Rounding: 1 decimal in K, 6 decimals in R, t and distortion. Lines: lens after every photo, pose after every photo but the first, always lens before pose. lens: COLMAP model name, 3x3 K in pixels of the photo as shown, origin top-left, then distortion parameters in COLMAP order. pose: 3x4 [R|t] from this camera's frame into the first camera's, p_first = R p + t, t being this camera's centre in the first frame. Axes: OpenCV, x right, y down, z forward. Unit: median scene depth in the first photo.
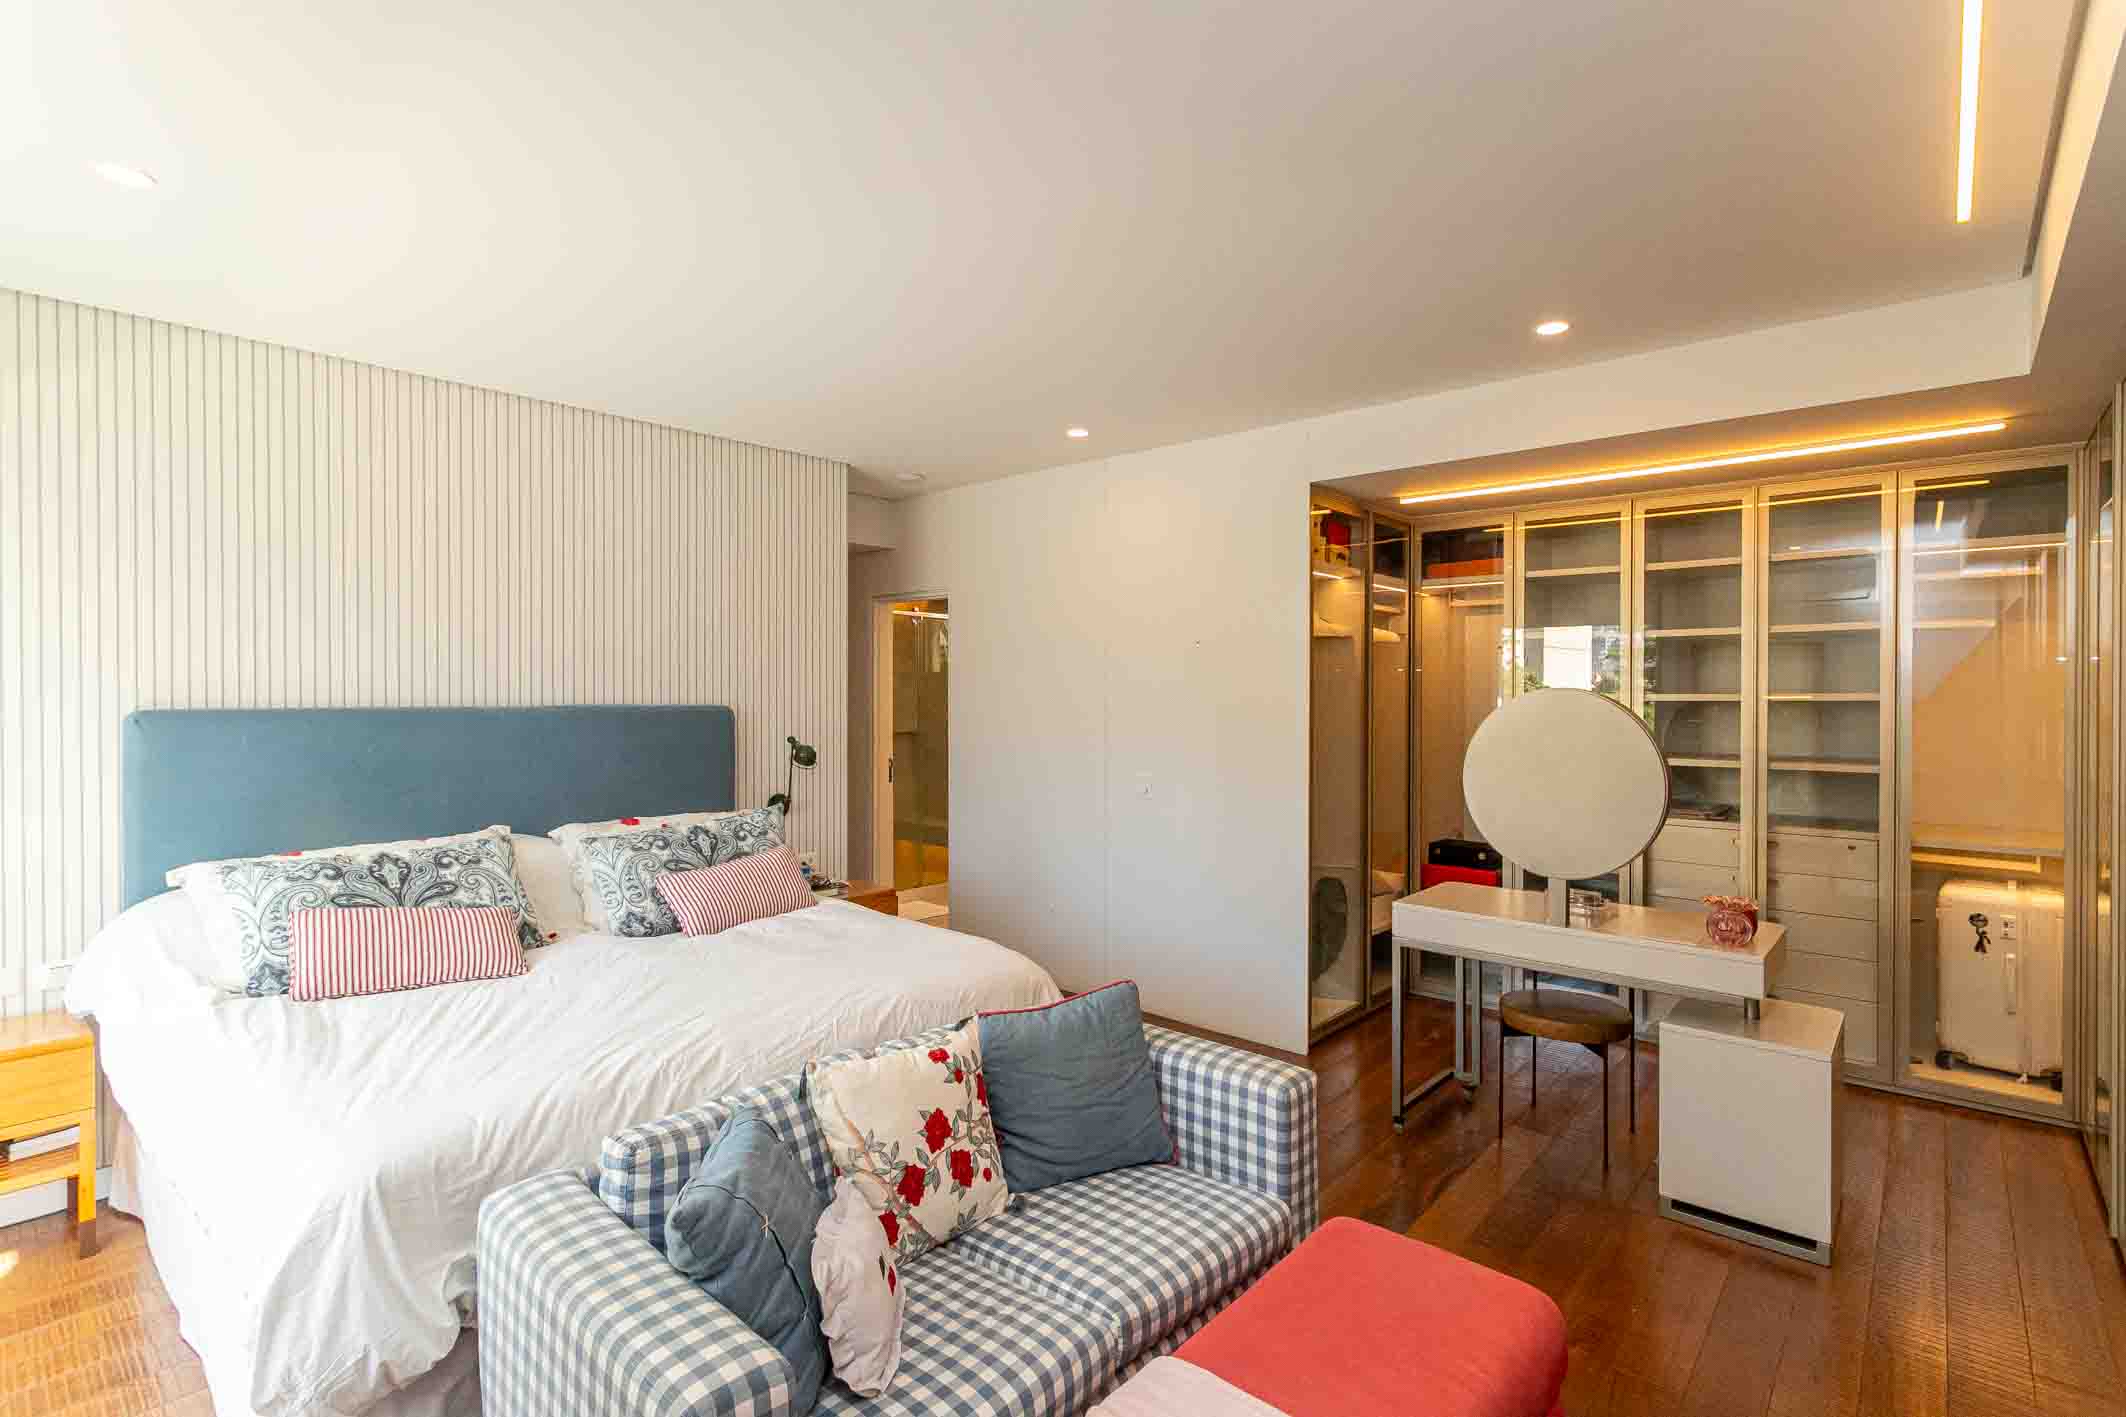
lens RADIAL K [[1031.9, 0, 1058.5], [0, 1031.9, 697.0], [0, 0, 1]] dist [0.001074, 0.000322]
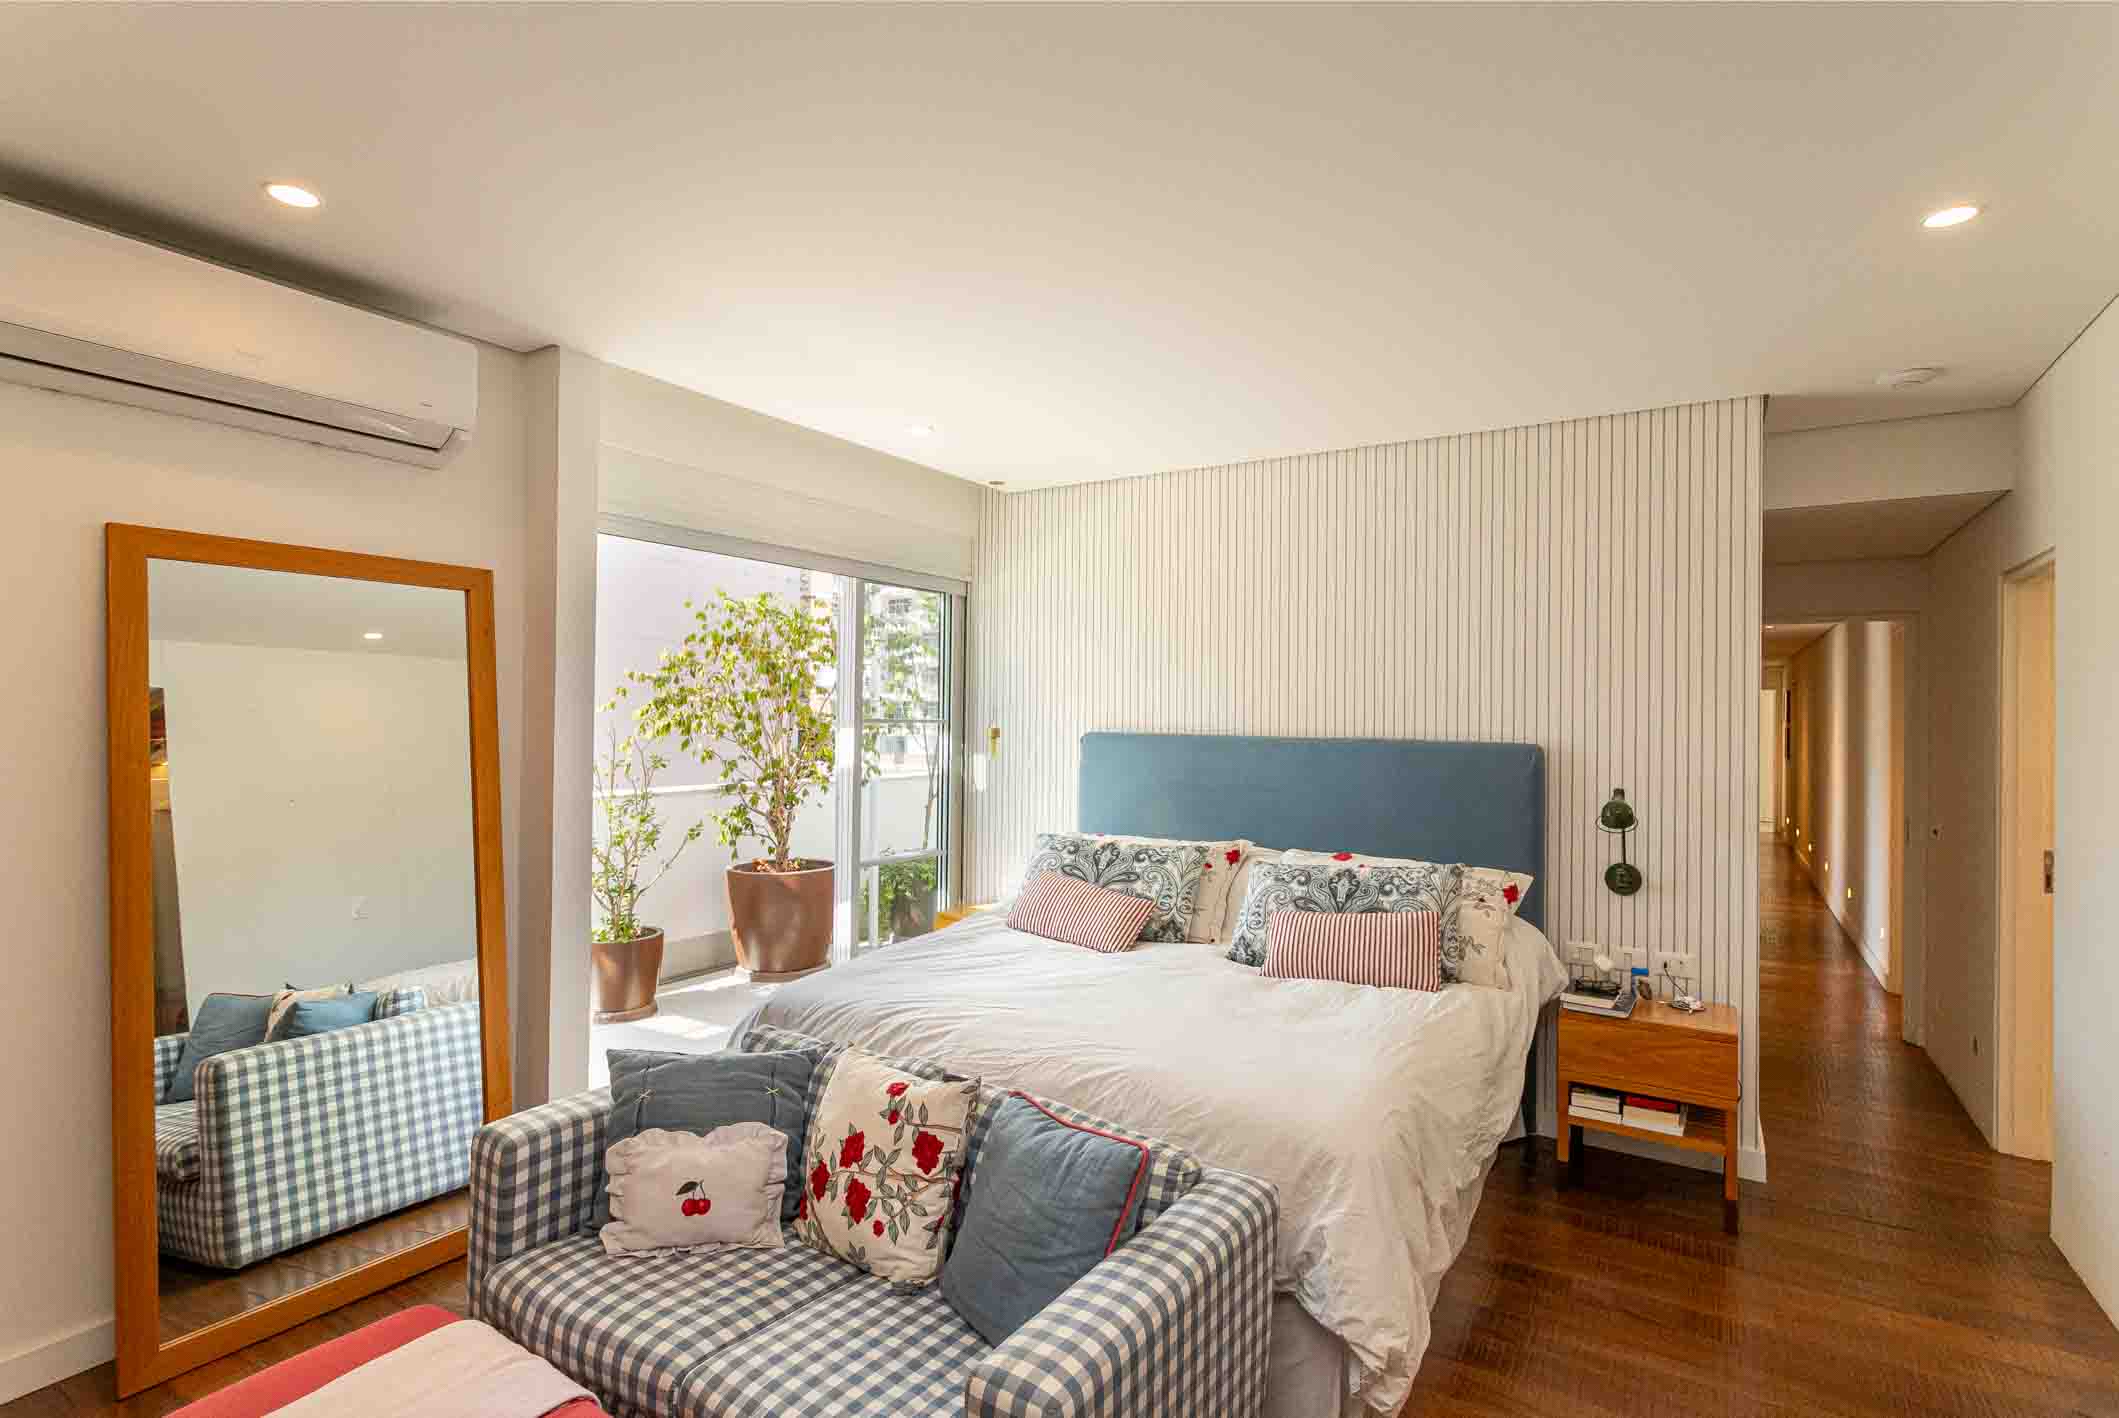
lens RADIAL K [[1044.5, 0, 1075.9], [0, 1044.5, 701.7], [0, 0, 1]] dist [0.008204, 0.001304]
pose [[0.128223, -0.012117, -0.991671, 0.563156], [-0.014879, 0.999789, -0.014140, -0.009617], [0.991634, 0.016568, 0.128015, 0.638239]]
